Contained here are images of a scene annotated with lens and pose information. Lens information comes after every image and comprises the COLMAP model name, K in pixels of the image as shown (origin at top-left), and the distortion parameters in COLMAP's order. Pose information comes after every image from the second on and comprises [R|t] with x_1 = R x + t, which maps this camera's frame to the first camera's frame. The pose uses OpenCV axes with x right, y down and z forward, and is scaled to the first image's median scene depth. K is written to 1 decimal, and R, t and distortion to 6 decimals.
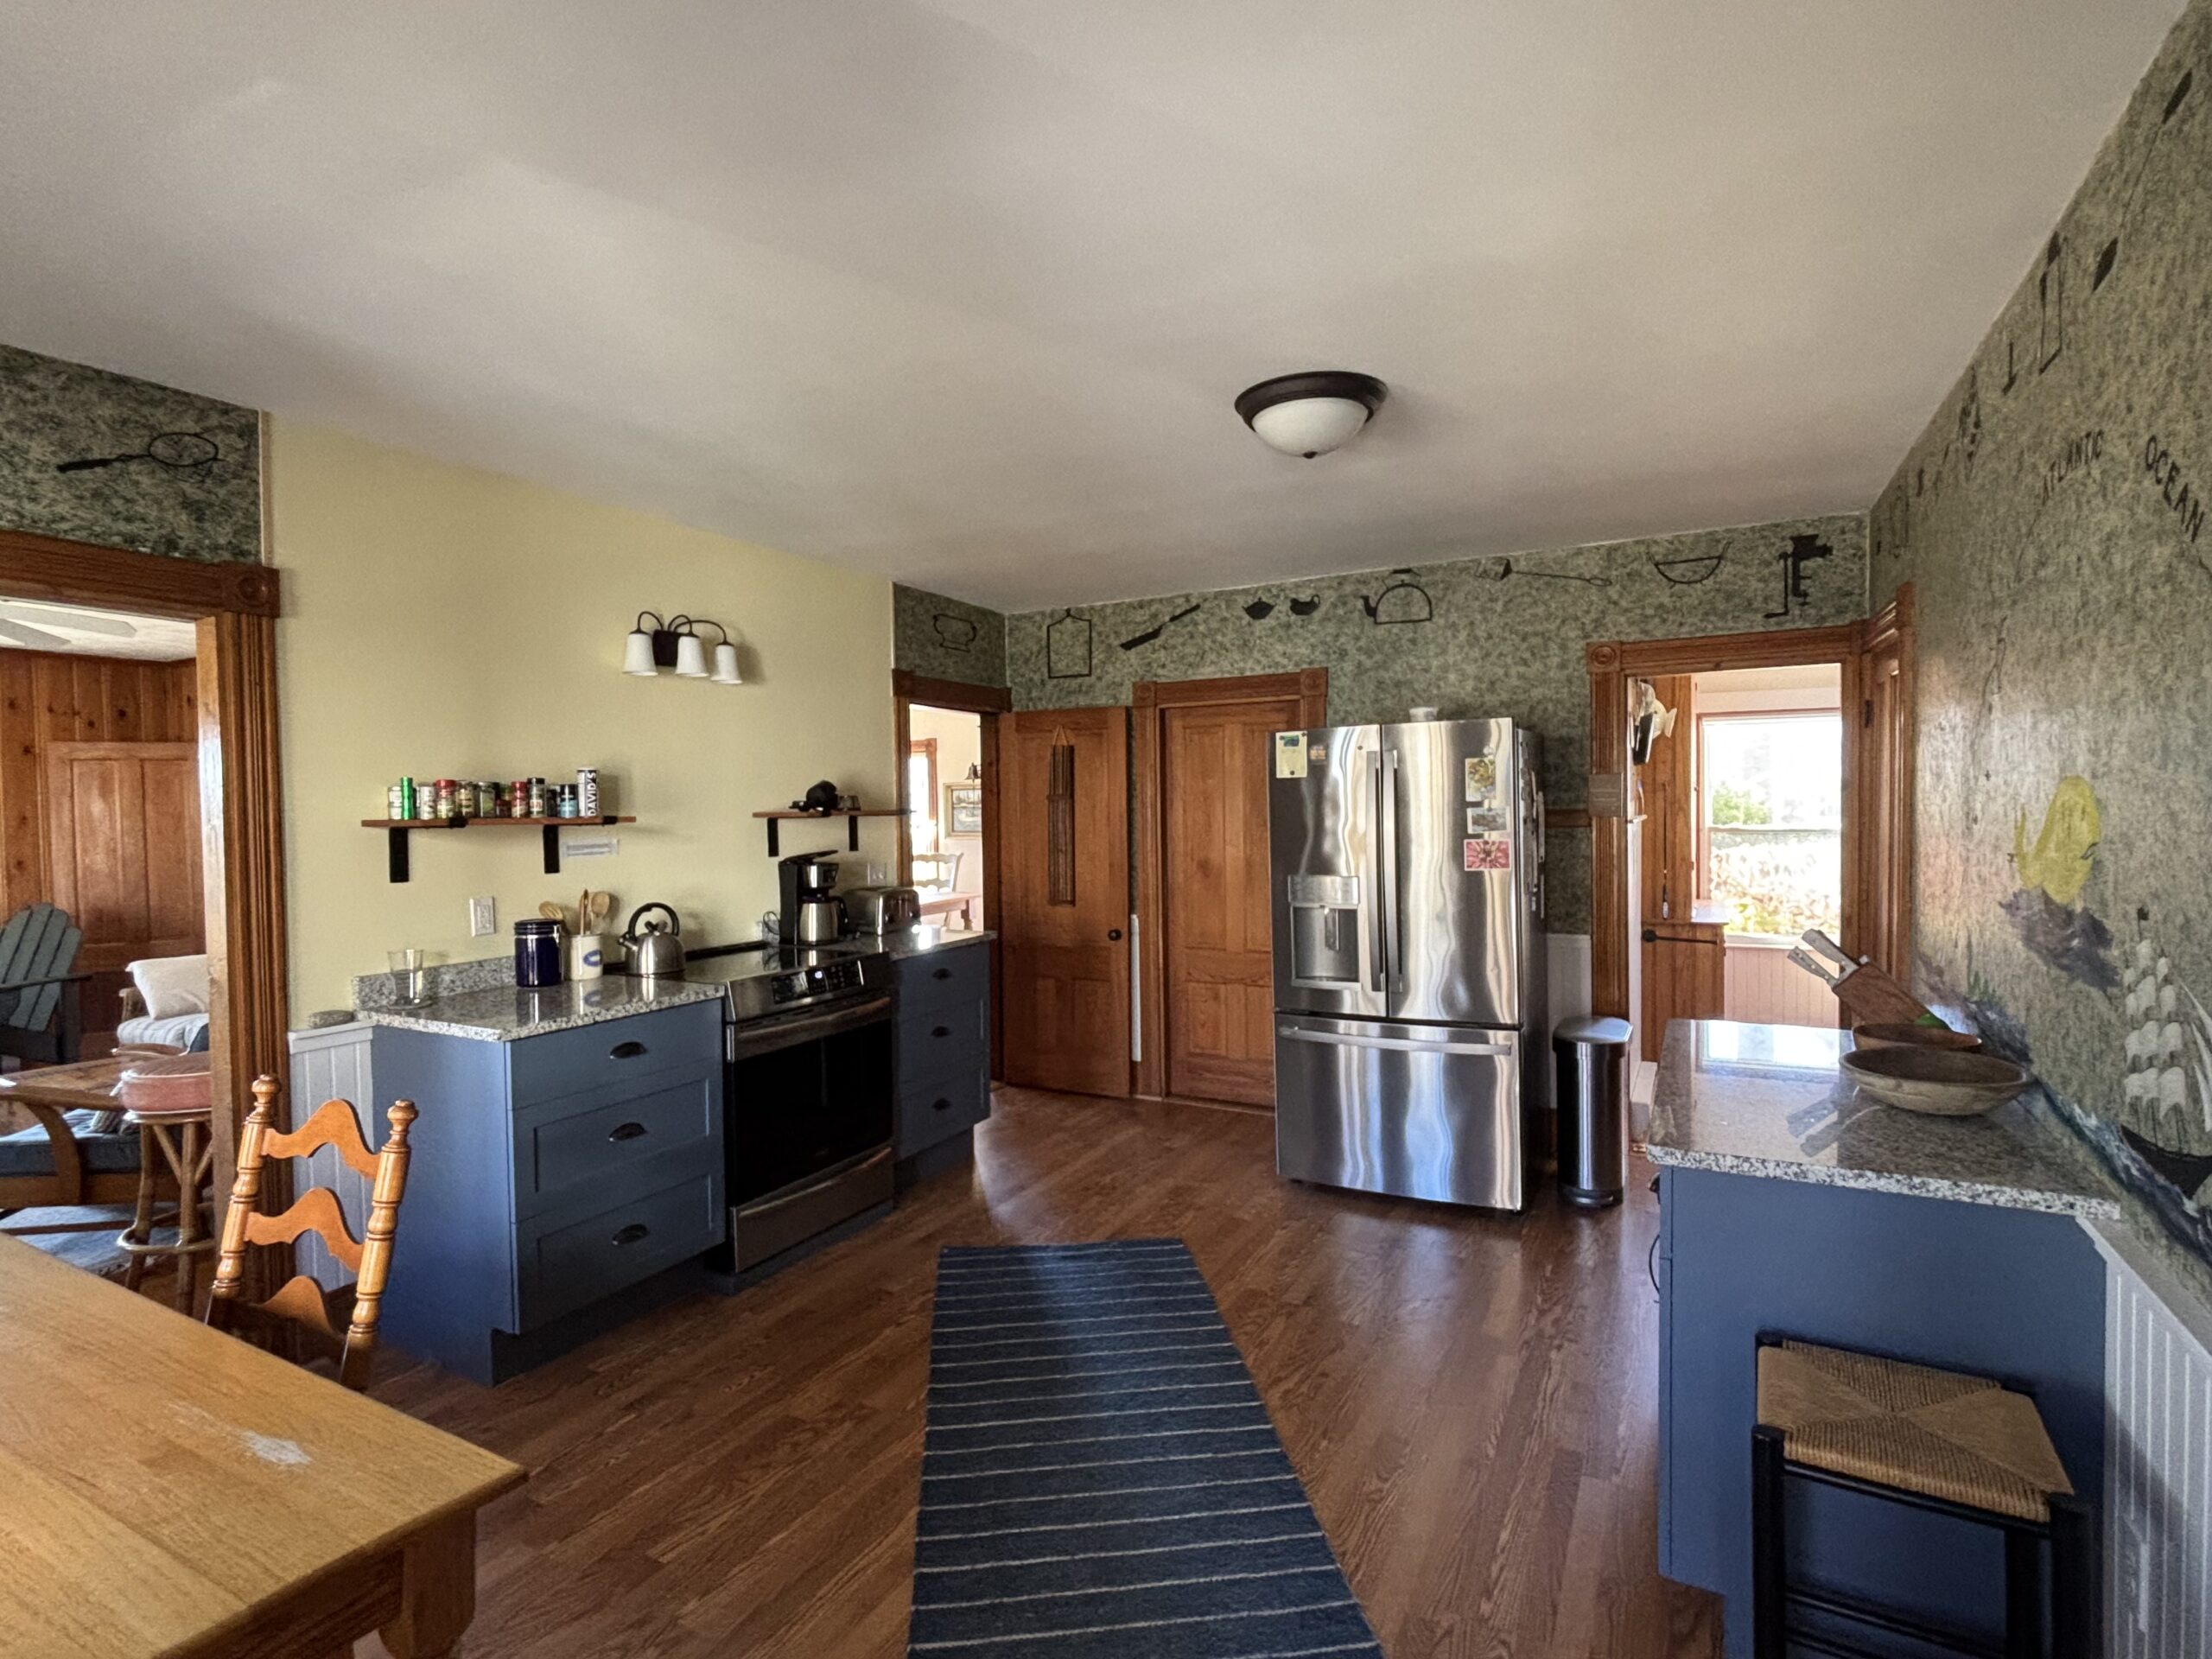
lens RADIAL K [[1100.5, 0, 1106.0], [0, 1100.5, 829.5], [0, 0, 1]] dist [0.001017, 0.000476]
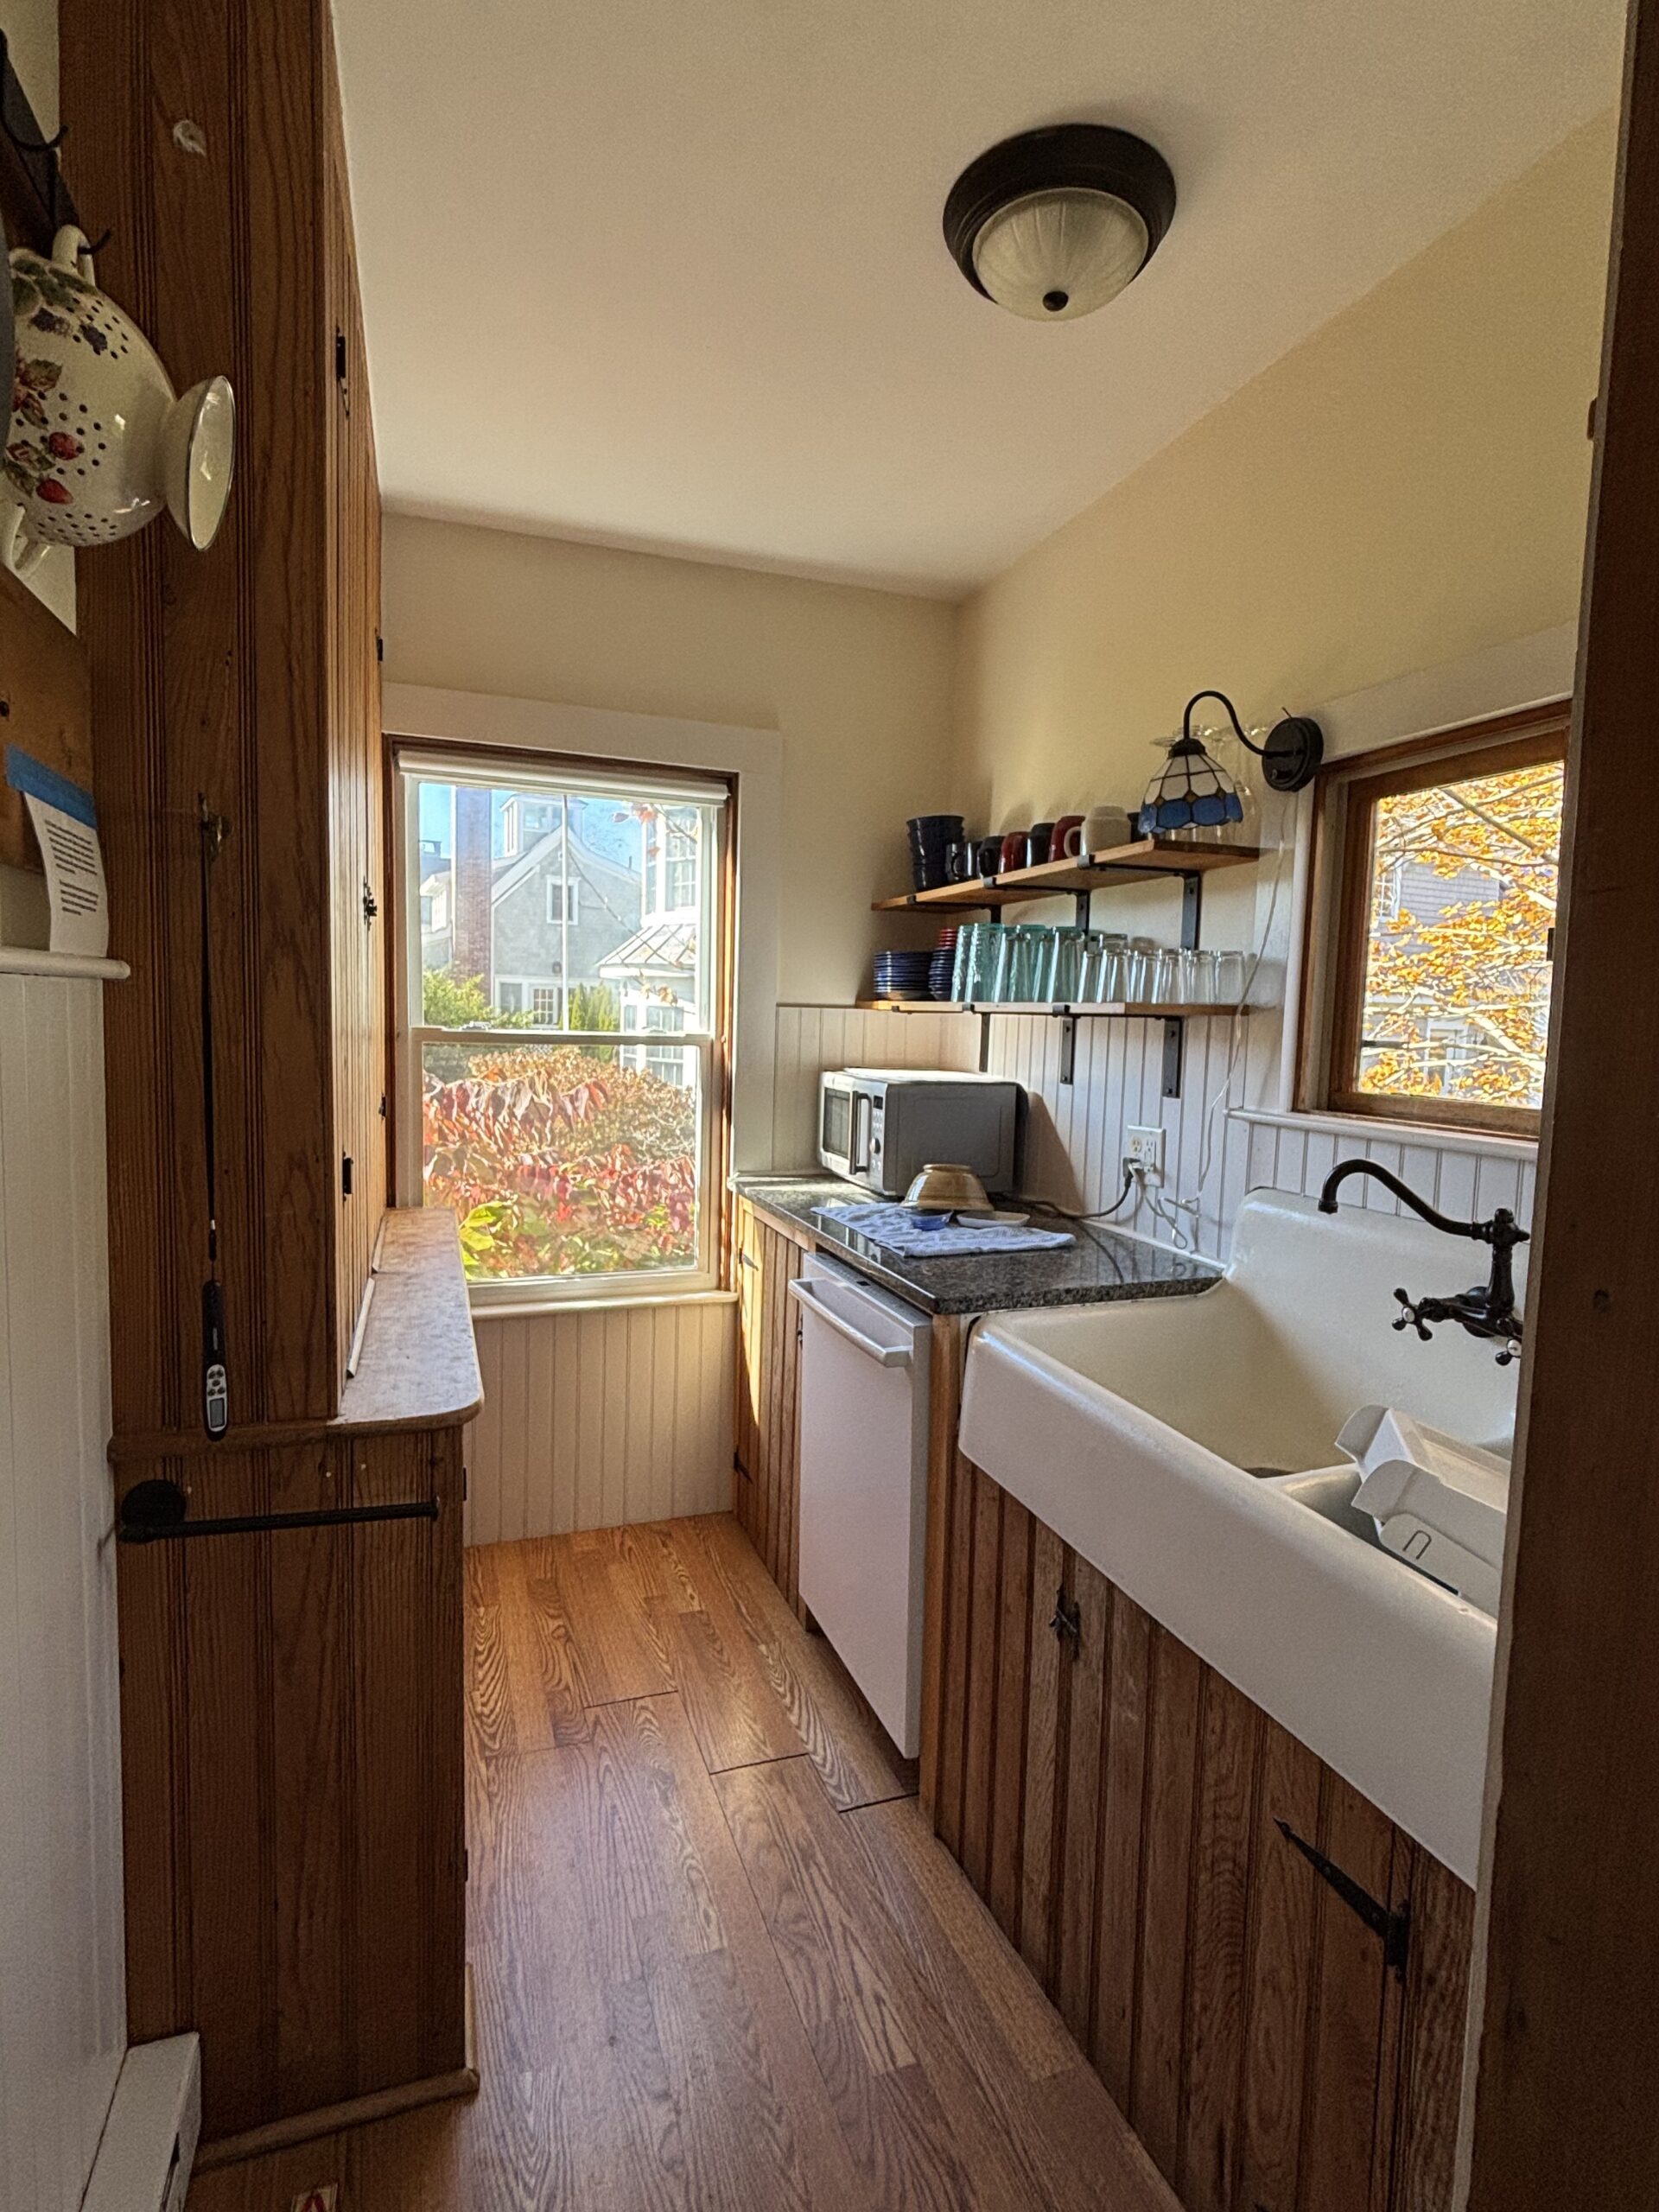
lens RADIAL K [[1100.5, 0, 829.5], [0, 1100.5, 1106.0], [0, 0, 1]] dist [0.001017, 0.000476]
pose [[0.659924, -0.033509, 0.750585, 0.172575], [-0.014689, 0.998239, 0.057480, 0.000385], [-0.751189, -0.048957, 0.658270, 0.310763]]
